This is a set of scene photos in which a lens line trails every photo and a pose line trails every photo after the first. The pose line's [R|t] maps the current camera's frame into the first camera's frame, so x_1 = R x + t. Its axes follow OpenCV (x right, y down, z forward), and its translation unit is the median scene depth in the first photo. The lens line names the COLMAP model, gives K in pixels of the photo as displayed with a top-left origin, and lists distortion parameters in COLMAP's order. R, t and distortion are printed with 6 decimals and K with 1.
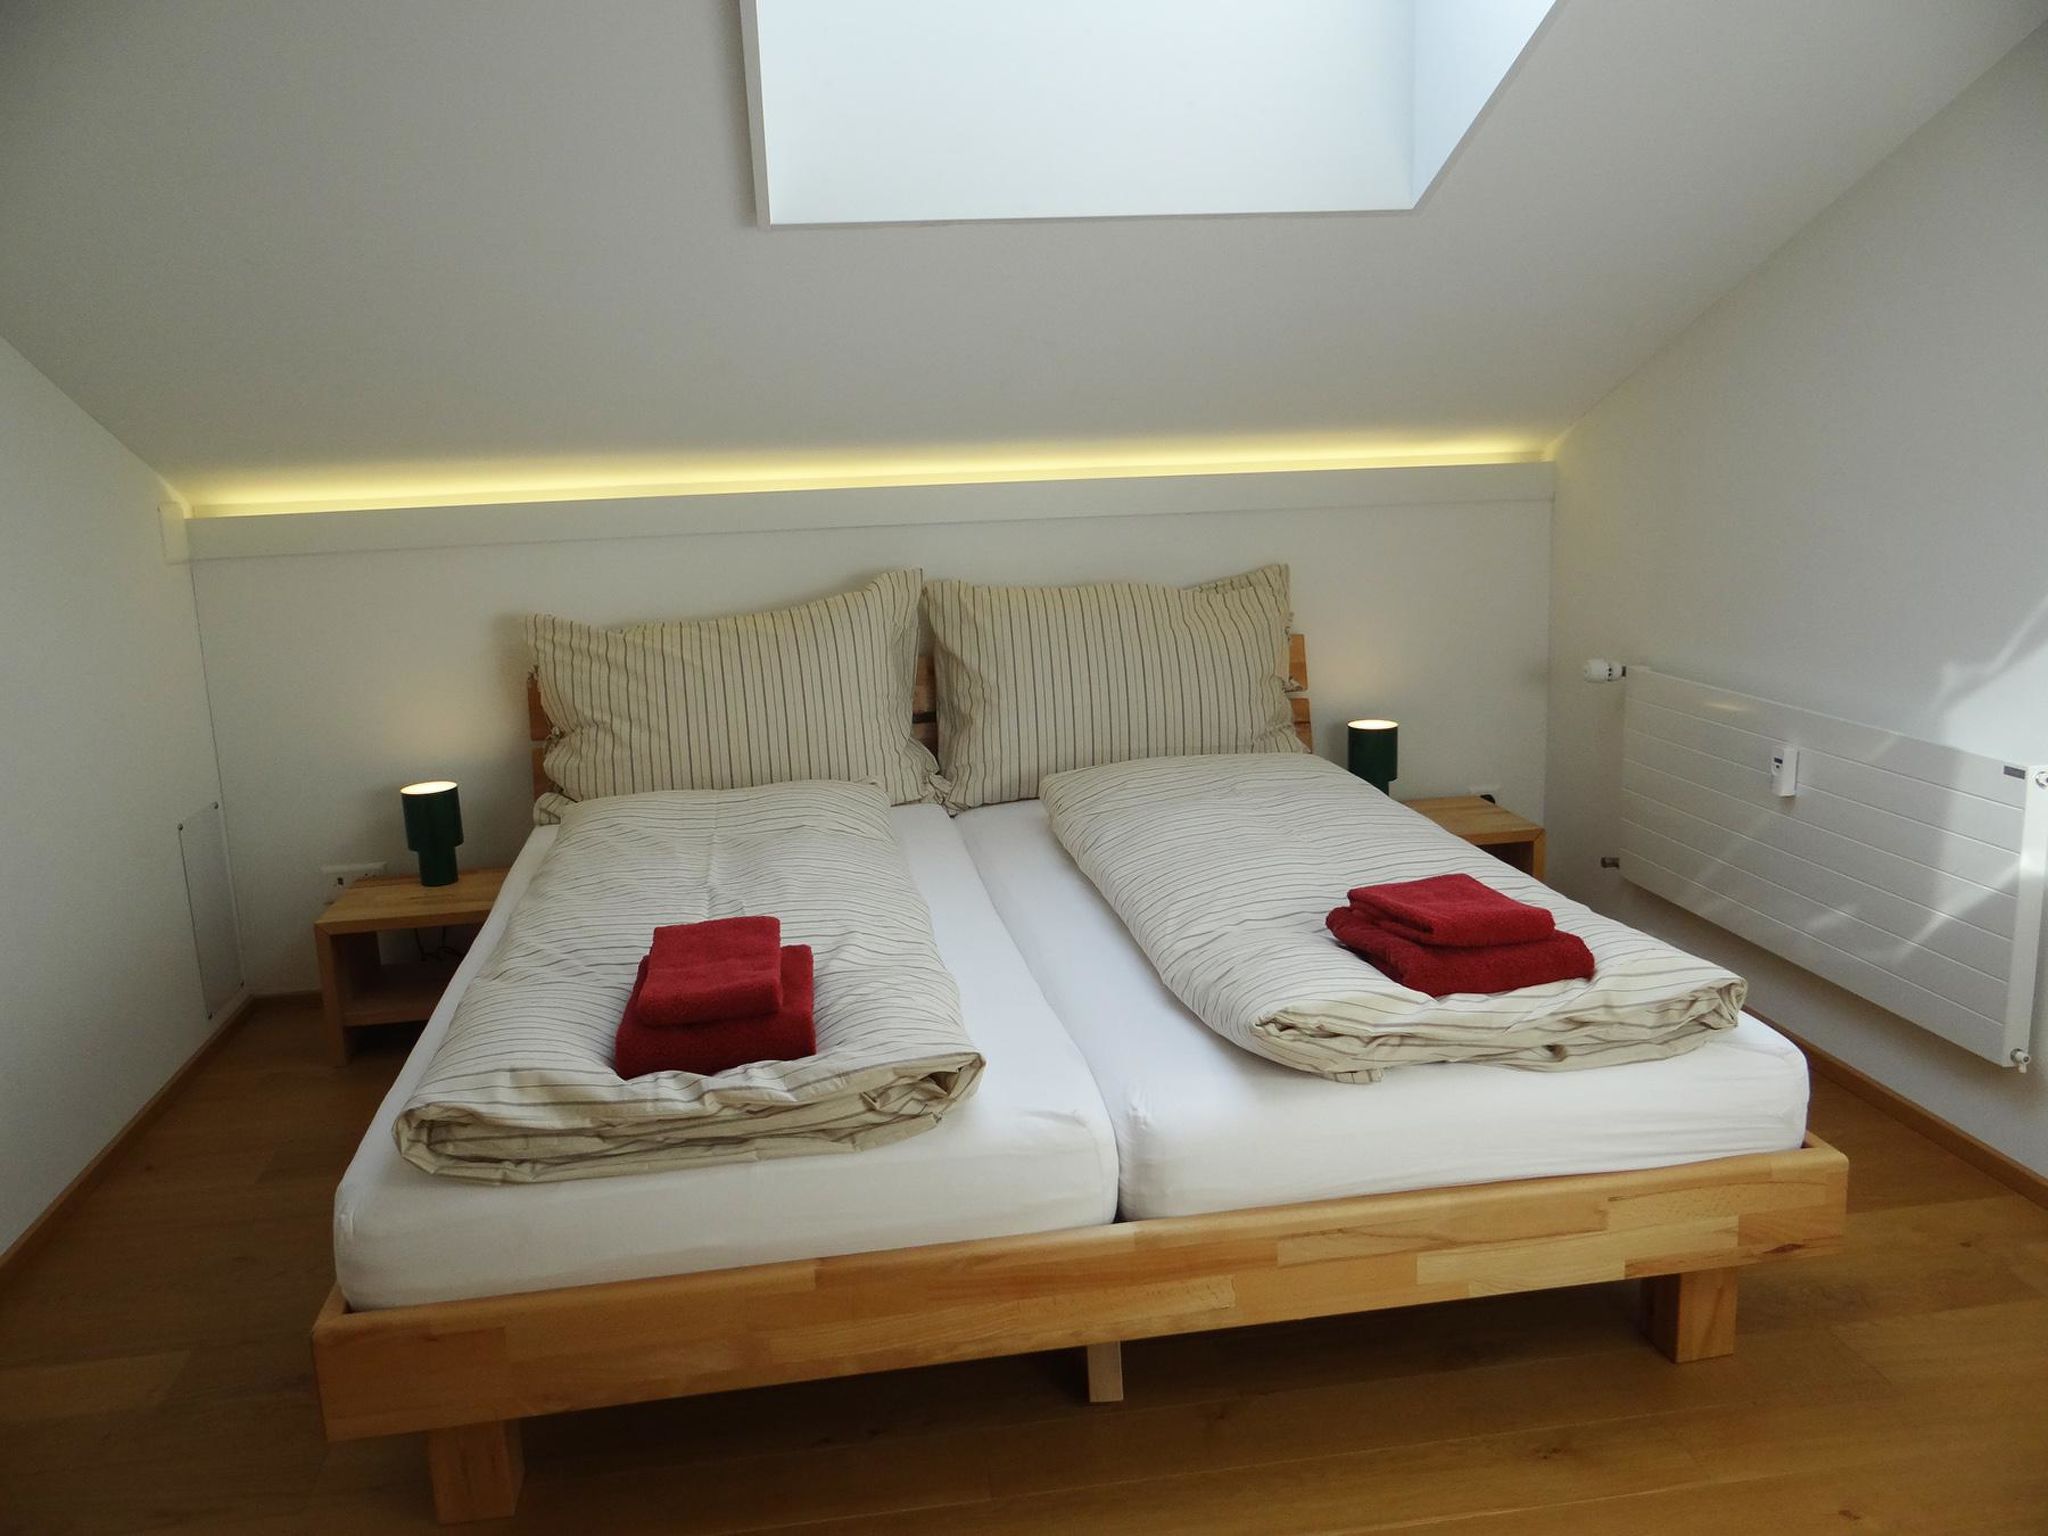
lens RADIAL K [[1597.8, 0, 1024.0], [0, 1597.8, 768.0], [0, 0, 1]] dist [-0.007783, -0.002405]
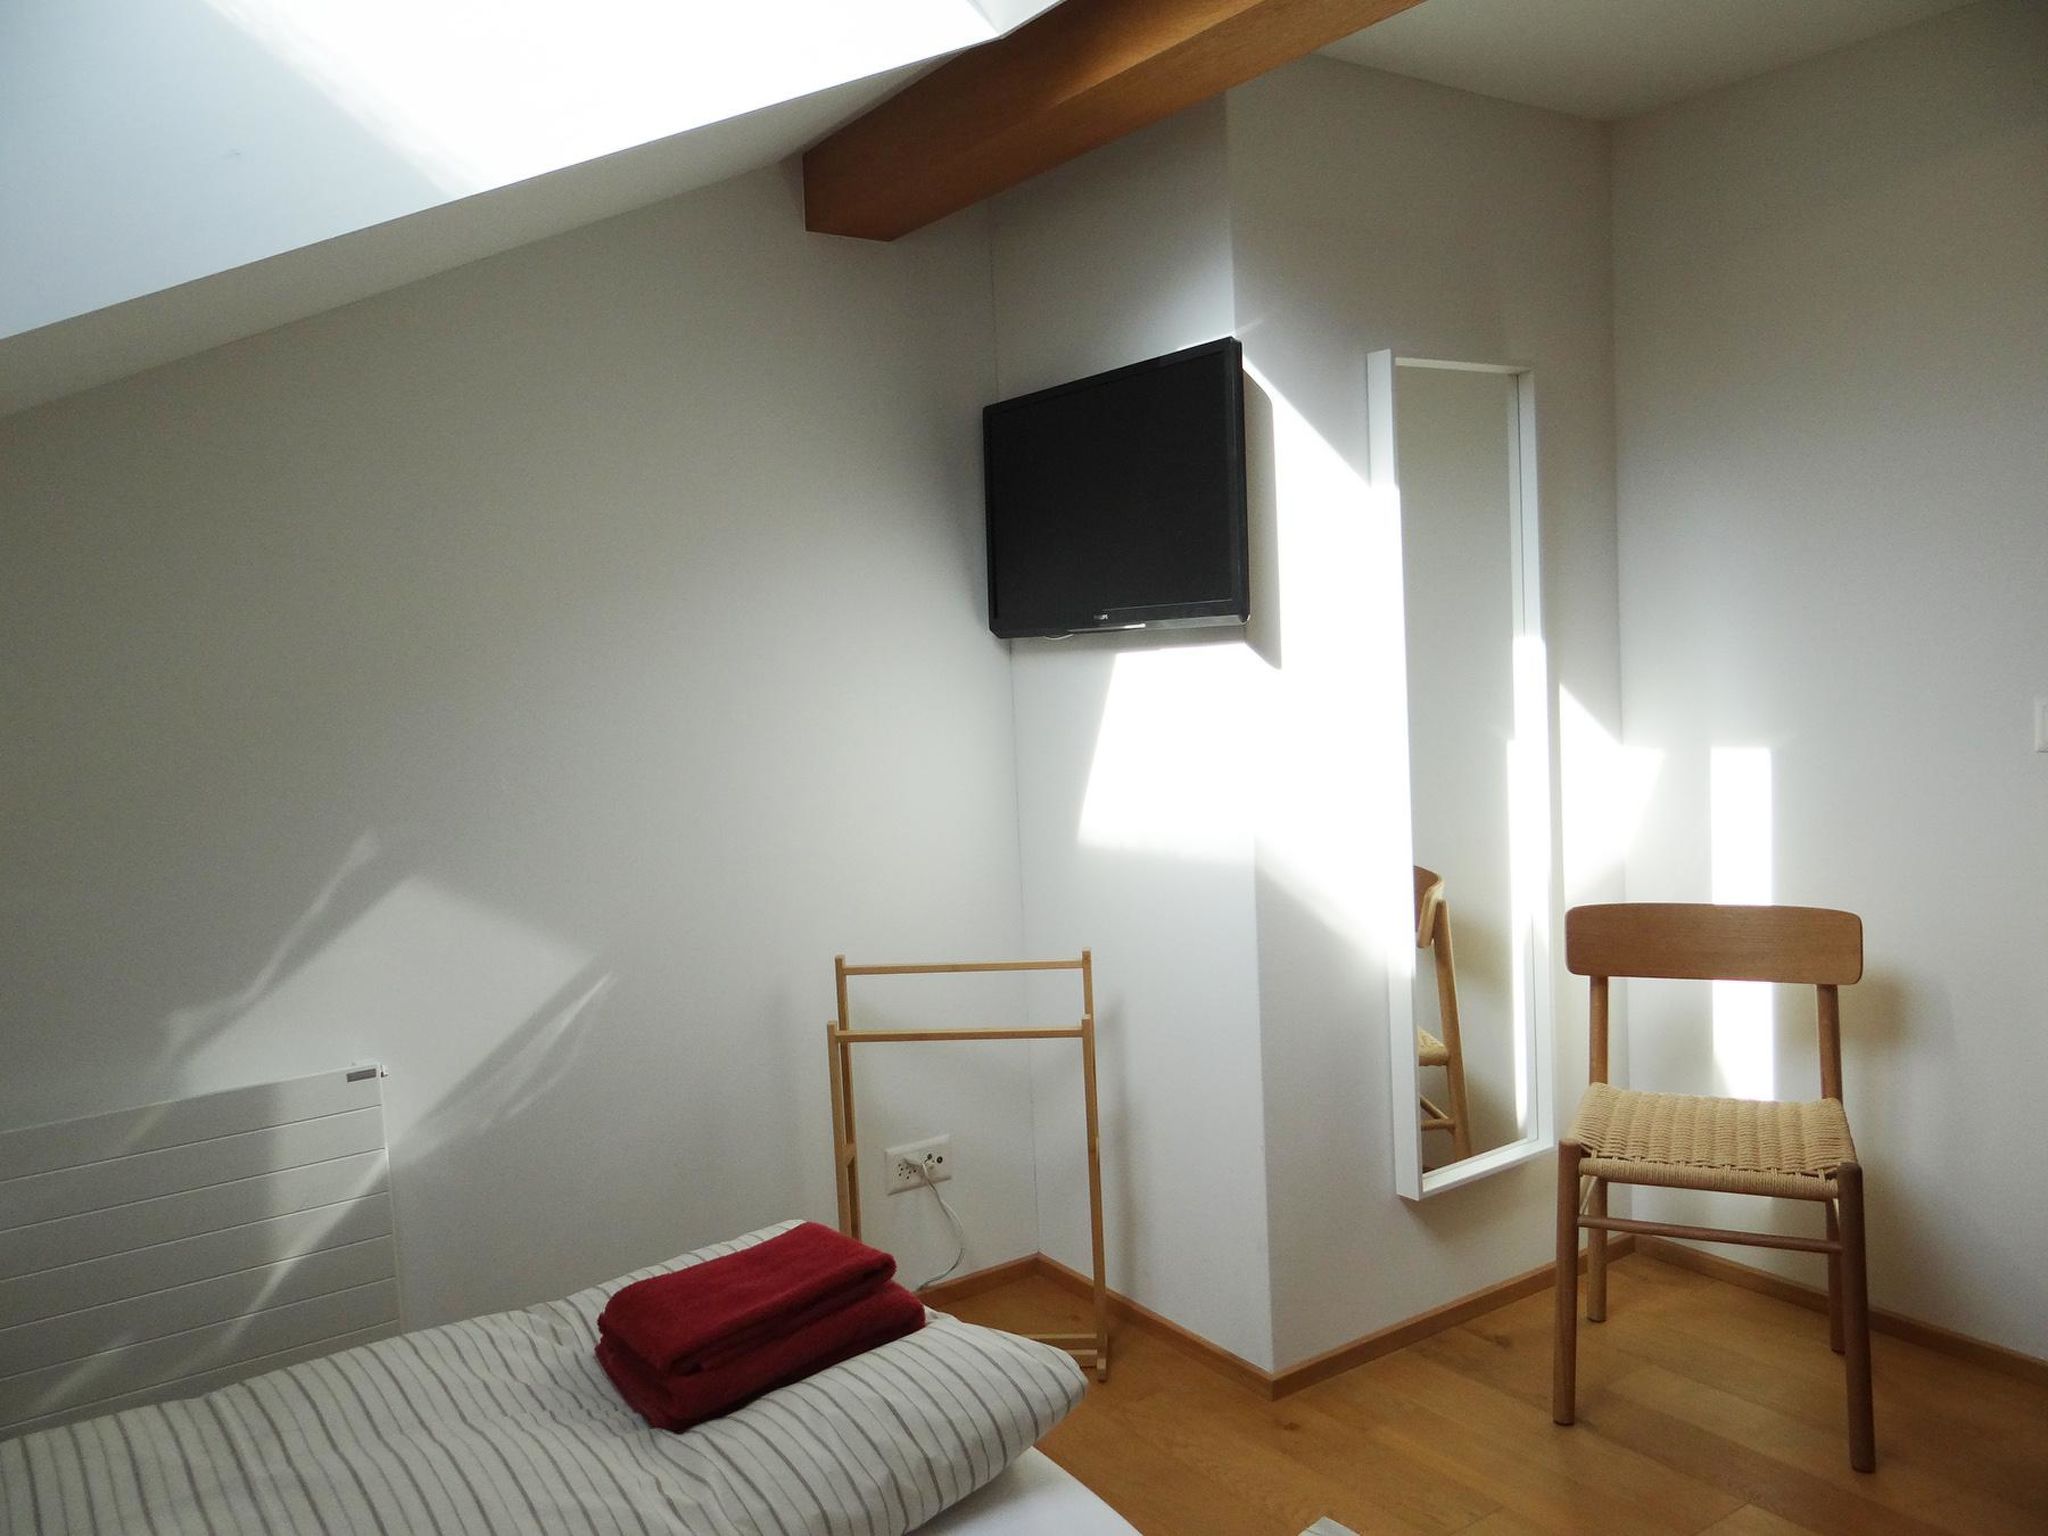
lens RADIAL K [[1597.8, 0, 1024.0], [0, 1597.8, 768.0], [0, 0, 1]] dist [-0.007783, -0.002405]
pose [[-0.411688, -0.006451, 0.911302, -0.448436], [0.258533, 0.958065, 0.123577, -0.188539], [-0.873884, 0.286477, -0.392756, 0.905680]]
